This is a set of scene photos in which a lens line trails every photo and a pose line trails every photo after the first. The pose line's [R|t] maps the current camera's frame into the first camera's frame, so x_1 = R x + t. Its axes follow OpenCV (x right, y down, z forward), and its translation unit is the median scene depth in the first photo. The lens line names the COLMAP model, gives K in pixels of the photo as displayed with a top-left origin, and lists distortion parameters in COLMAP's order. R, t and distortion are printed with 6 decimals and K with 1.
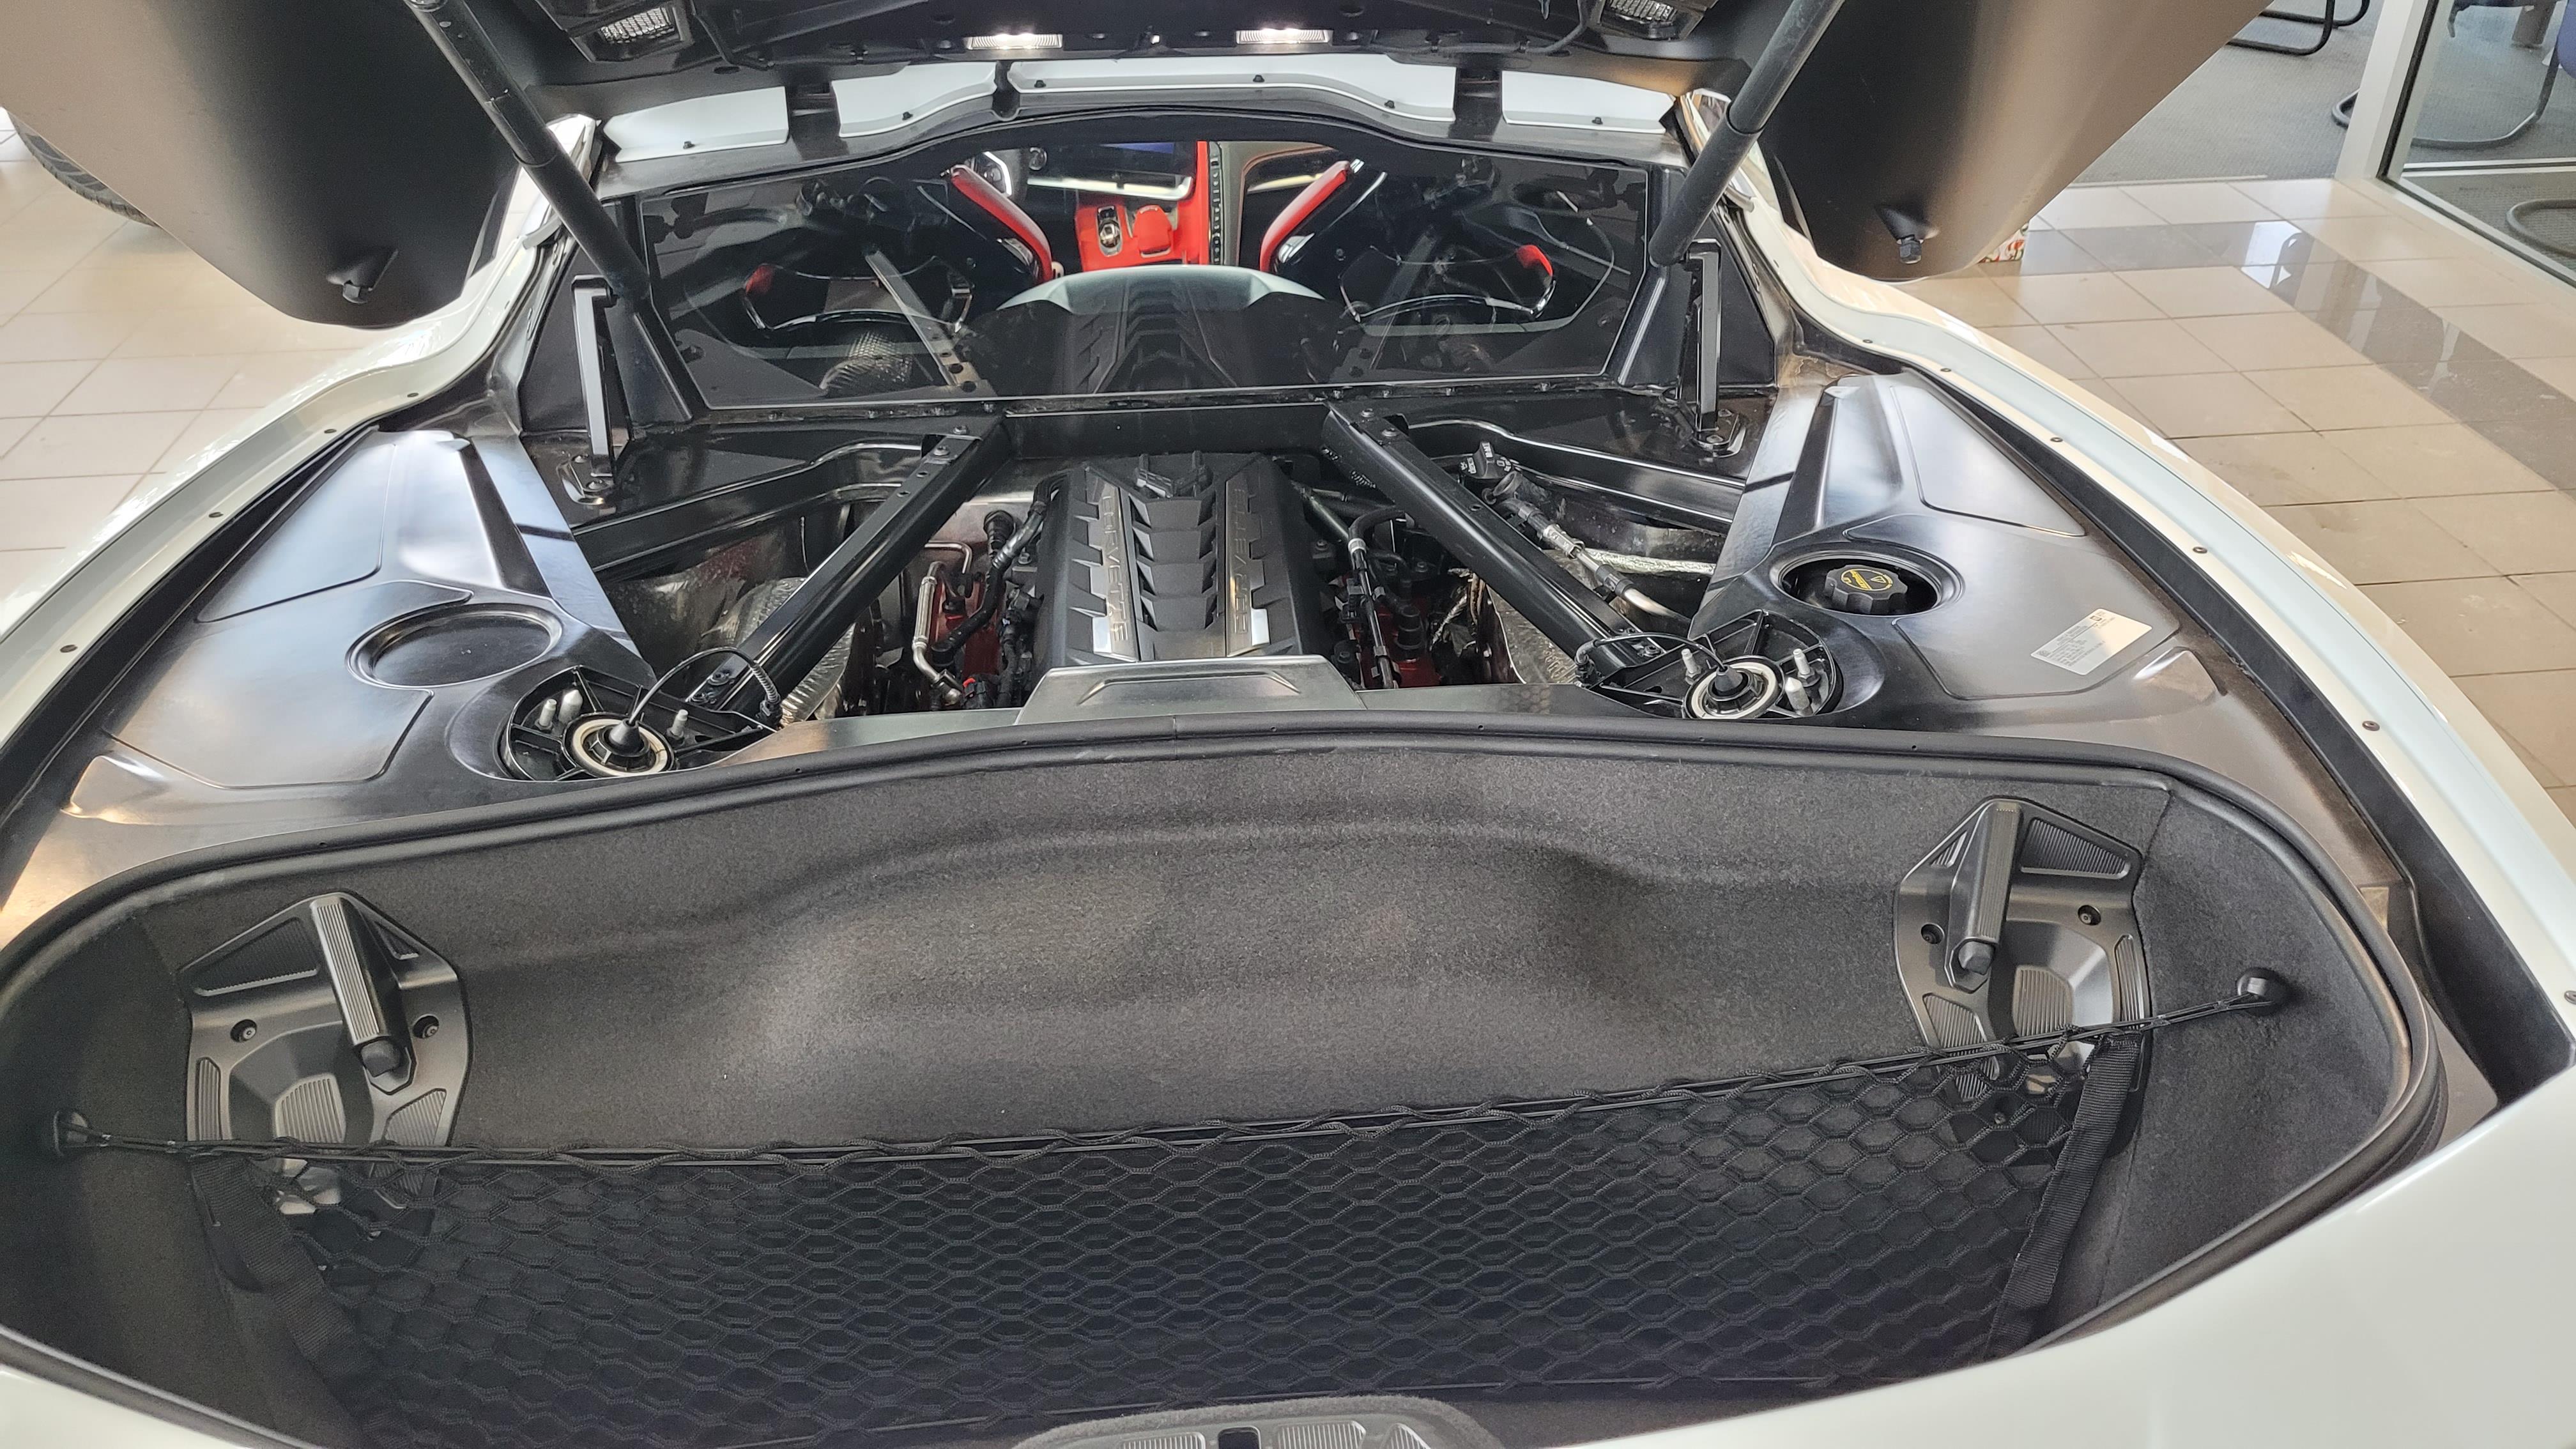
lens RADIAL K [[2022.2, 0, 1351.5], [0, 2022.2, 726.0], [0, 0, 1]] dist [0.048990, -0.000036]
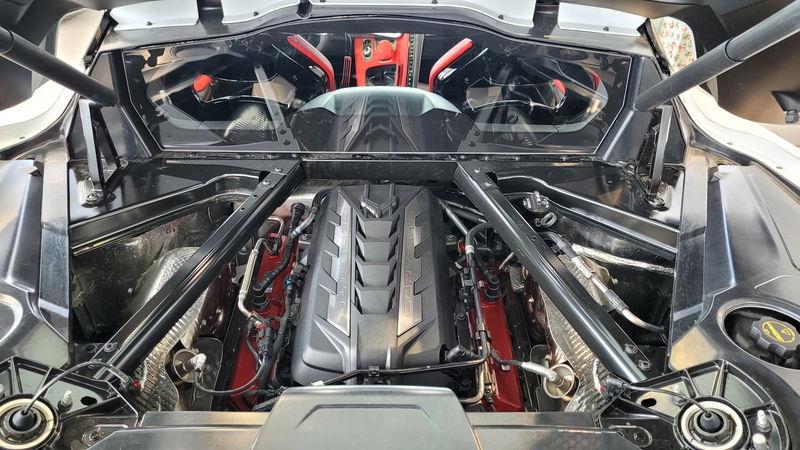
lens RADIAL K [[613.0, 0, 407.2], [0, 613.0, 220.1], [0, 0, 1]] dist [0.049672, -0.046831]
pose [[0.996092, 0.064367, -0.060484, -0.022024], [-0.059611, 0.995217, 0.077394, -0.149311], [0.065177, -0.073486, 0.995164, 0.382542]]
